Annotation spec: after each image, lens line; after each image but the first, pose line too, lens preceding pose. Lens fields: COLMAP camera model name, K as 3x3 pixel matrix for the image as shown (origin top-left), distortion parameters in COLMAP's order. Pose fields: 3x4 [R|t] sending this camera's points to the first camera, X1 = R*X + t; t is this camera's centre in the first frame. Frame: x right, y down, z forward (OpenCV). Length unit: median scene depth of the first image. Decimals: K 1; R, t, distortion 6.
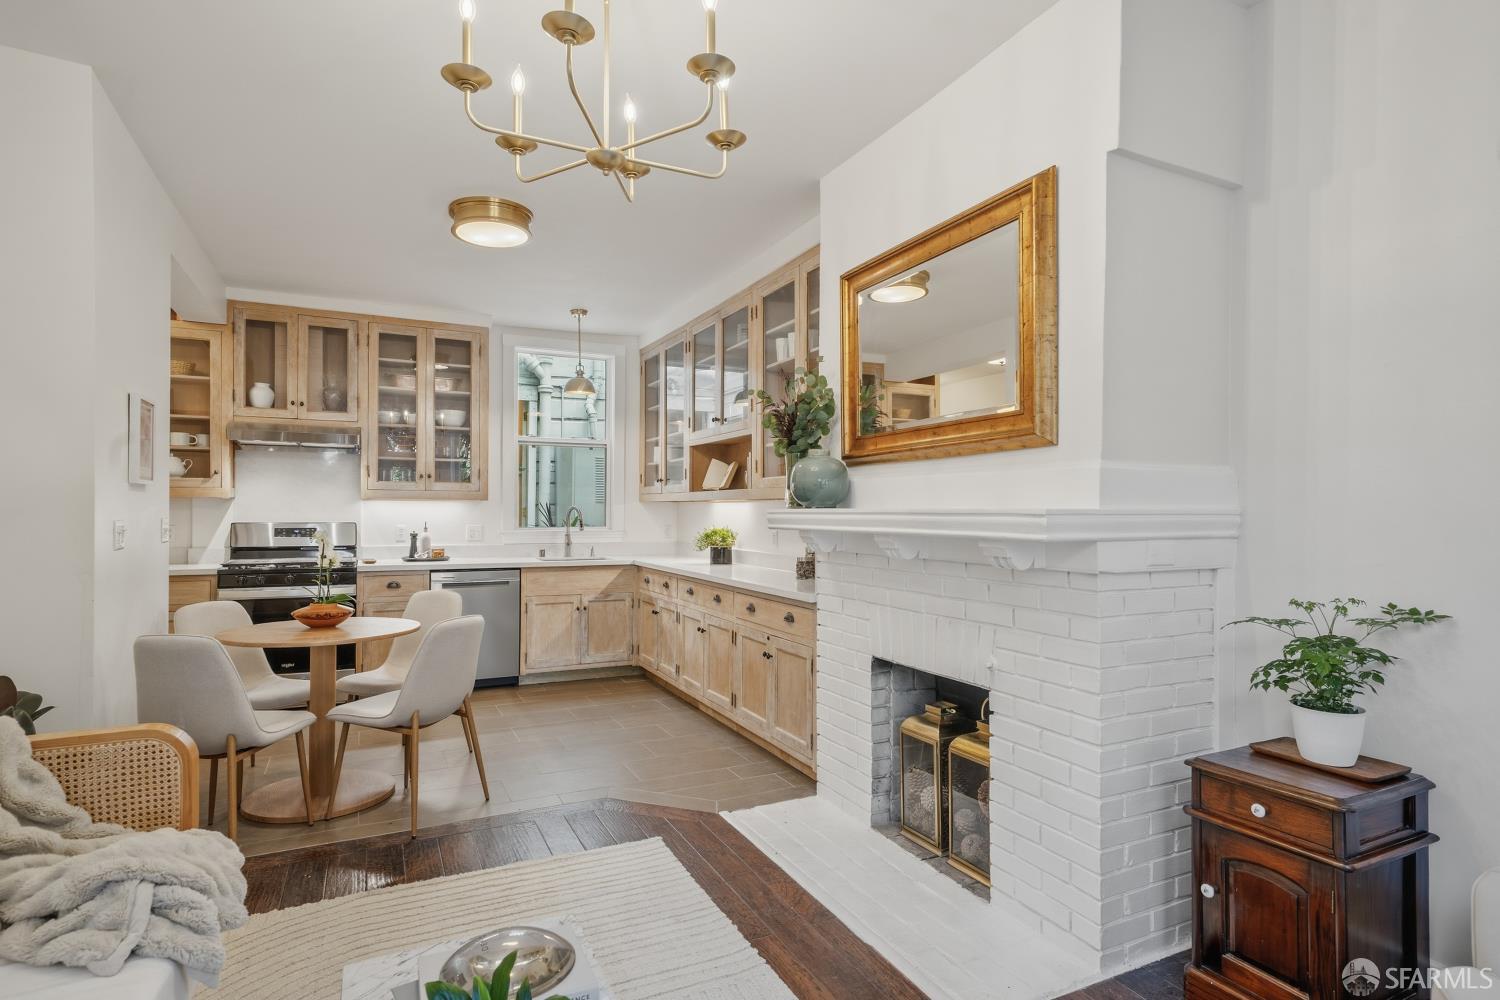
lens RADIAL K [[788.8, 0, 750.6], [0, 788.8, 508.3], [0, 0, 1]] dist [0.020614, 0.001183]
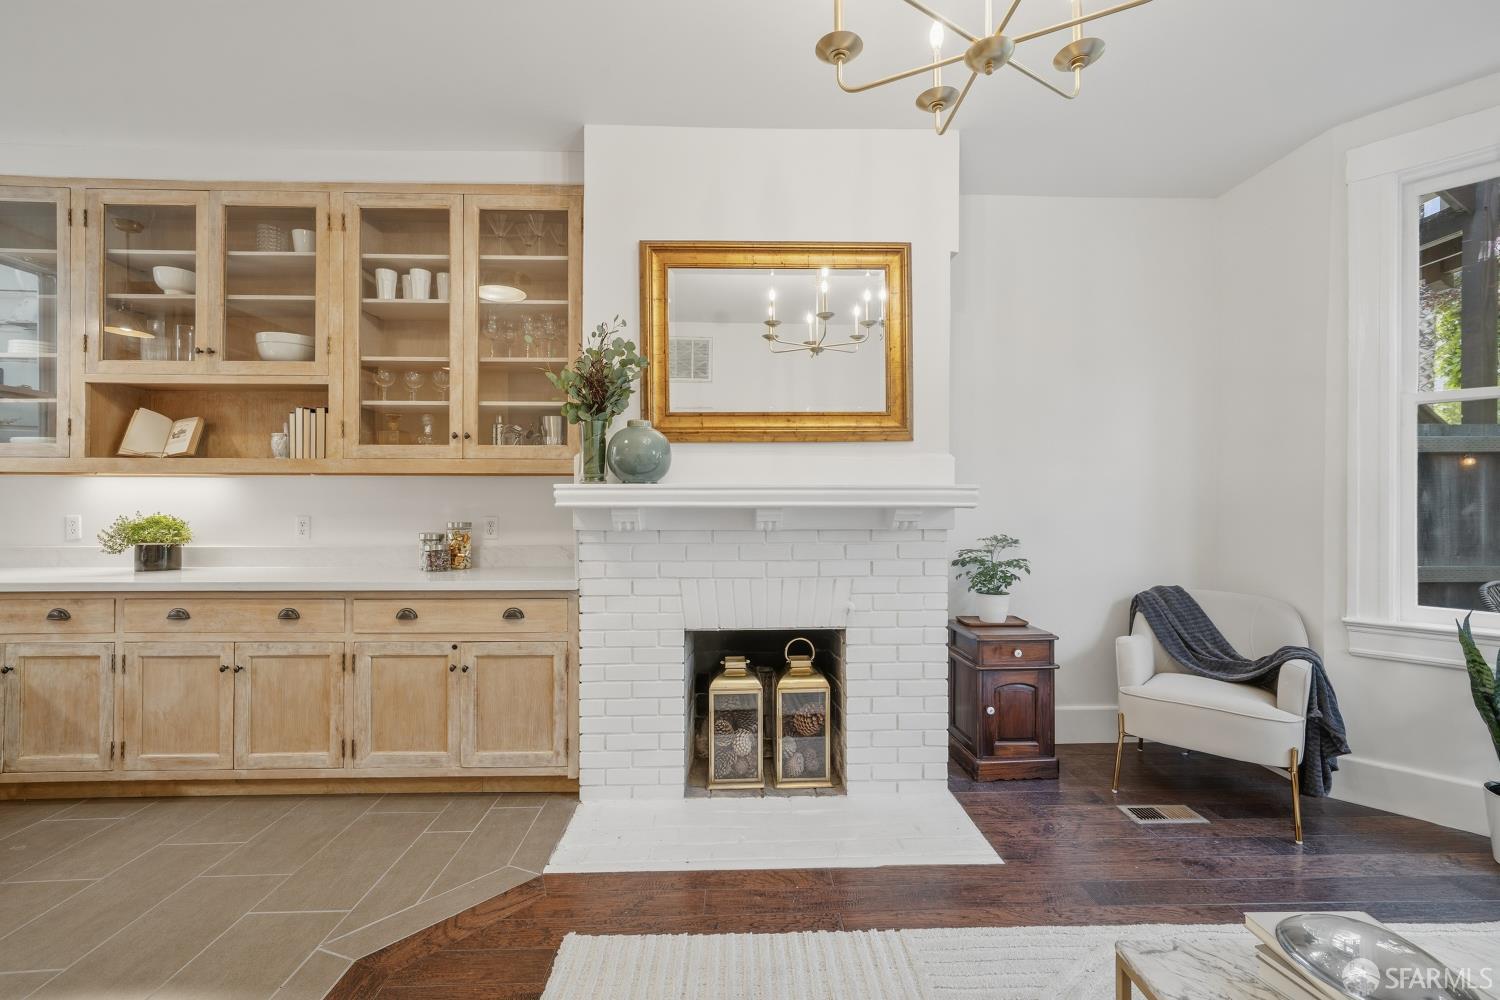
lens RADIAL K [[623.8, 0, 756.9], [0, 623.8, 497.6], [0, 0, 1]] dist [-0.000679, 0.001065]
pose [[0.404062, 0.002747, 0.914728, -0.322635], [-0.001985, 0.999996, -0.002127, 0.010758], [-0.914730, -0.000956, 0.404066, 0.349145]]
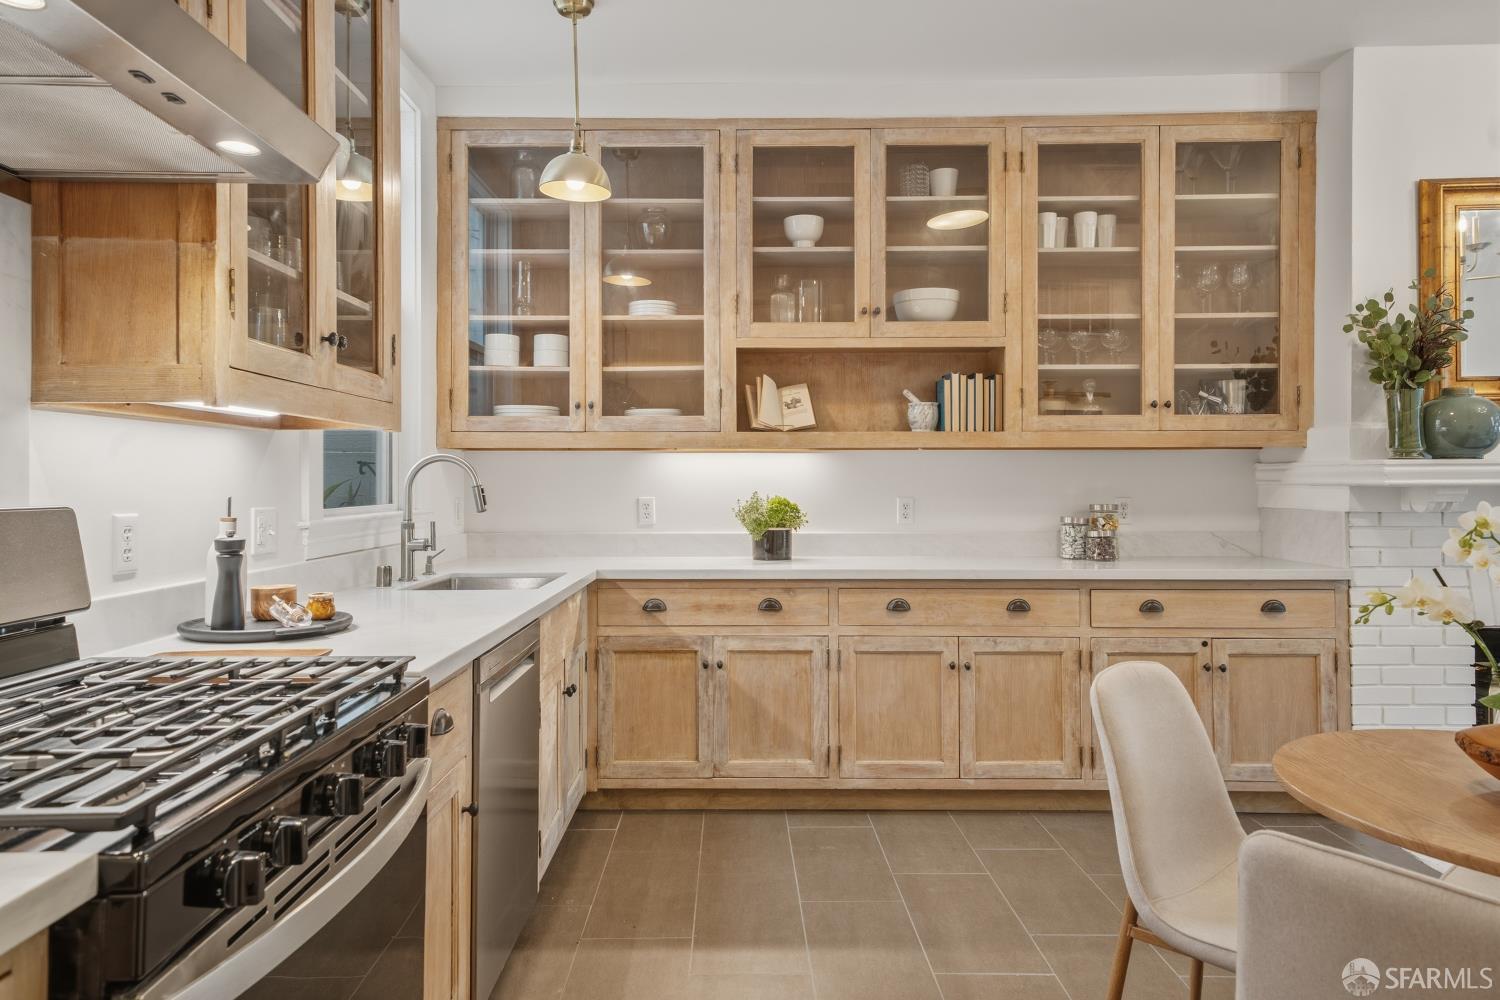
lens RADIAL K [[942.9, 0, 729.3], [0, 942.9, 472.1], [0, 0, 1]] dist [0.024247, 0.001269]
pose [[0.442617, 0.003617, 0.896703, -0.692890], [0.001358, 0.999988, -0.004704, 0.010578], [-0.896710, 0.003299, 0.442607, 0.751718]]
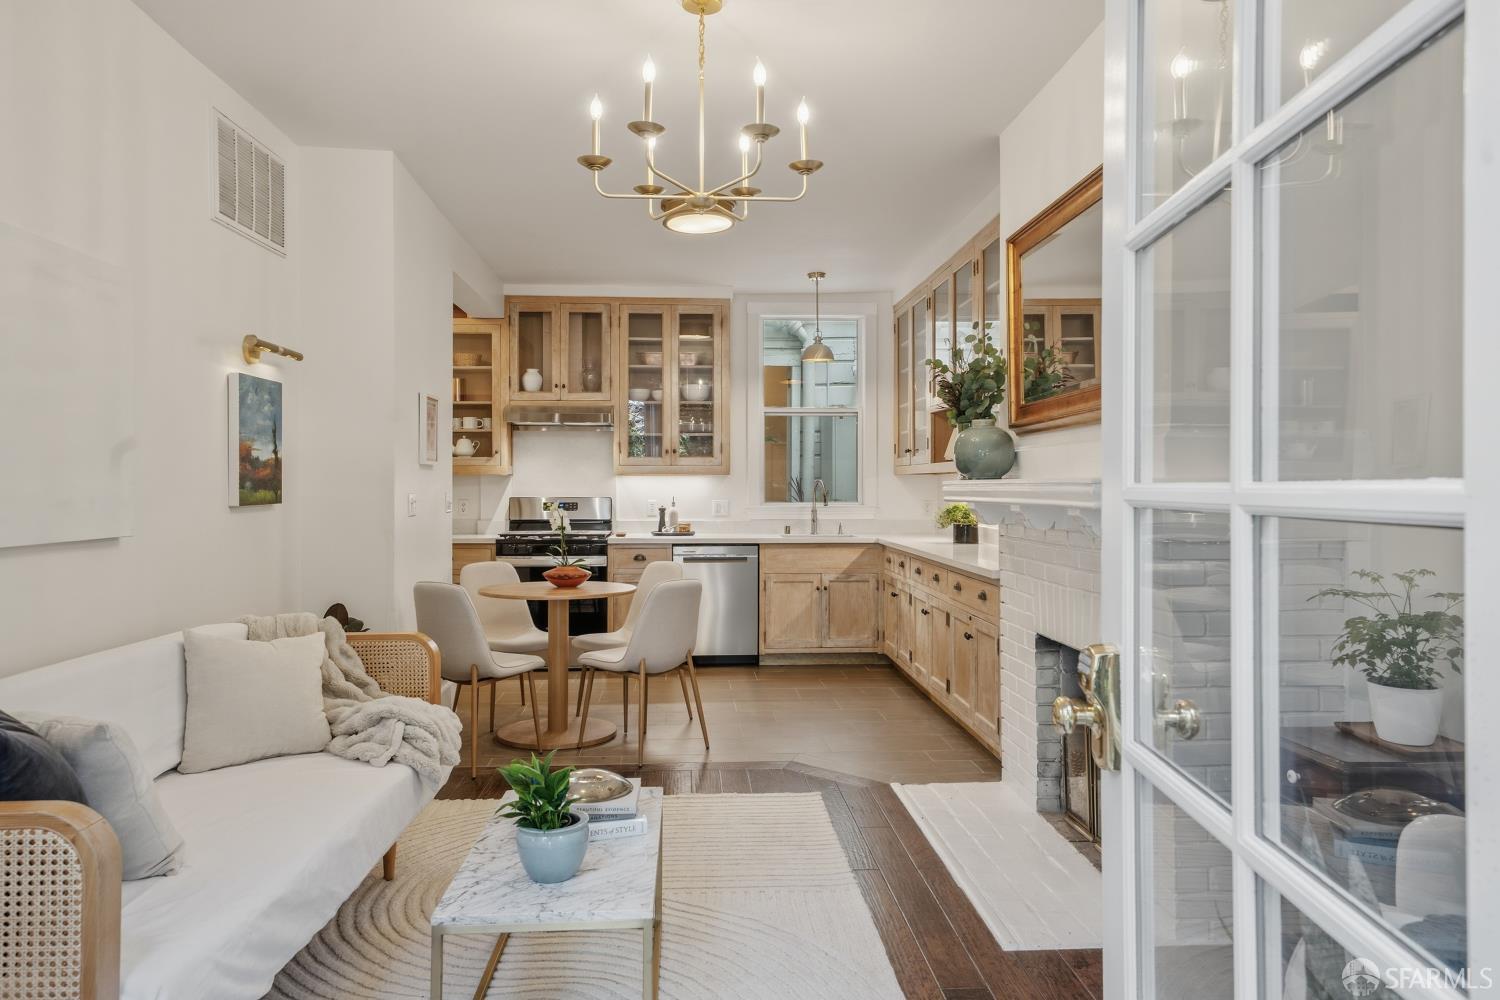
lens RADIAL K [[1011.3, 0, 745.9], [0, 1011.3, 477.1], [0, 0, 1]] dist [0.025392, 0.000750]
pose [[0.924484, -0.009104, -0.381111, 0.177442], [0.006892, 0.999951, -0.007168, 0.002283], [0.381158, 0.004000, 0.924501, -0.163167]]
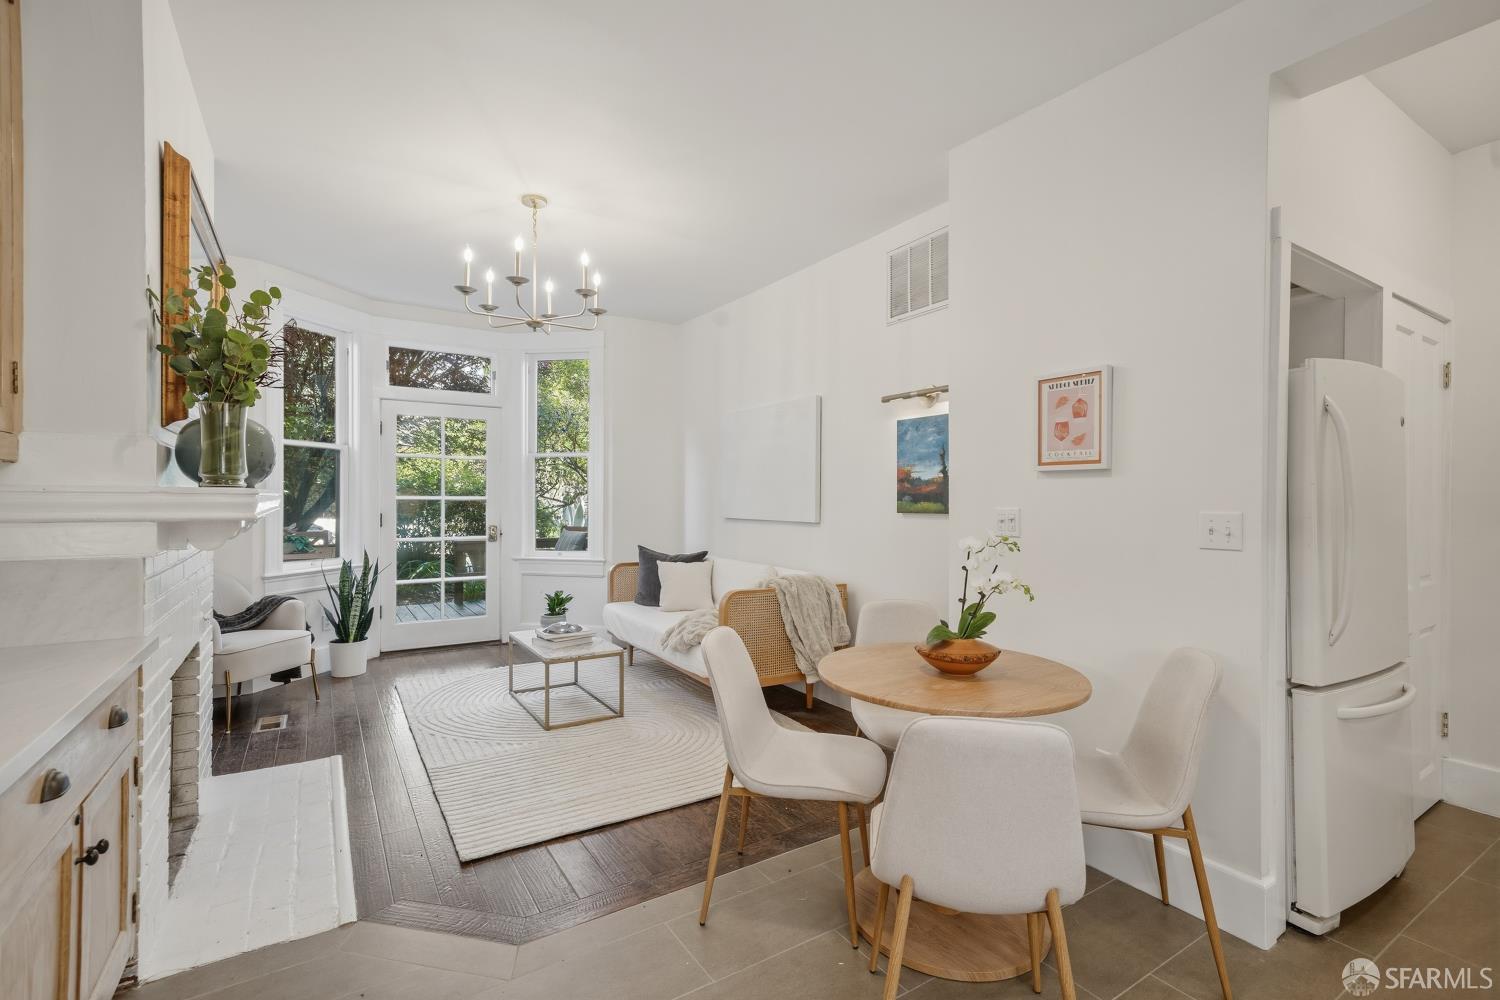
lens RADIAL K [[676.9, 0, 755.3], [0, 676.9, 498.0], [0, 0, 1]] dist [0.005877, 0.000980]
pose [[-0.992189, -0.010420, -0.124305, -0.193564], [-0.010323, 0.999946, -0.001430, 0.002420], [0.124313, -0.000135, -0.992243, 1.018049]]
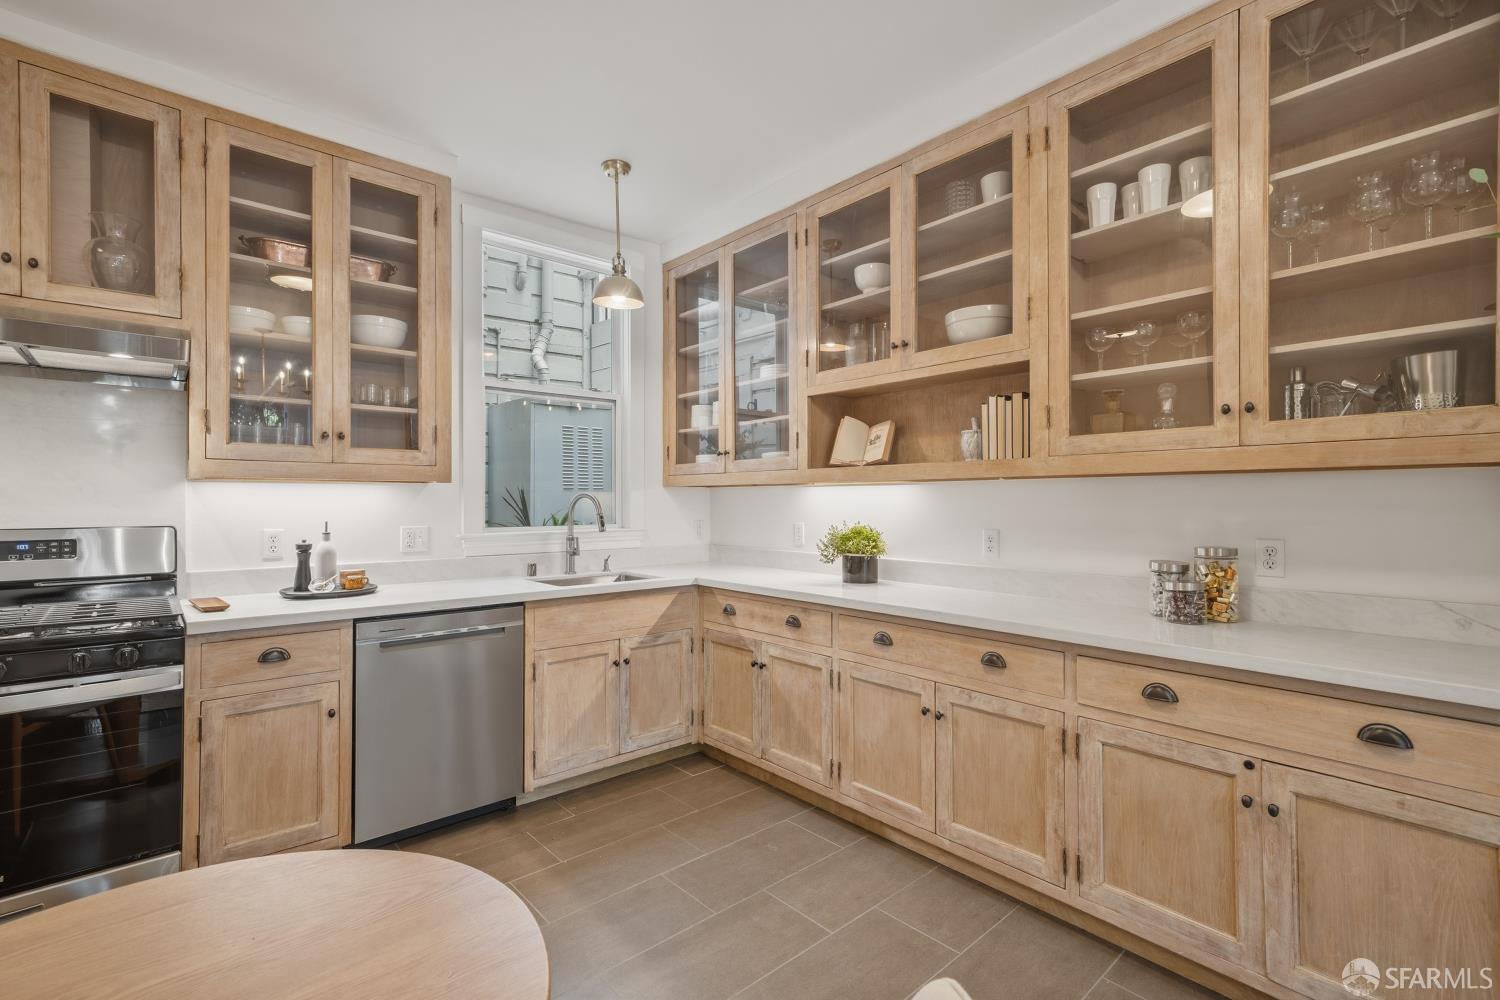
lens RADIAL K [[676.9, 0, 755.3], [0, 676.9, 498.0], [0, 0, 1]] dist [0.005877, 0.000980]
pose [[0.962720, -0.005202, 0.270451, -0.276317], [0.005712, 0.999983, -0.001099, 0.003042], [-0.270440, 0.002603, 0.962733, 0.516068]]
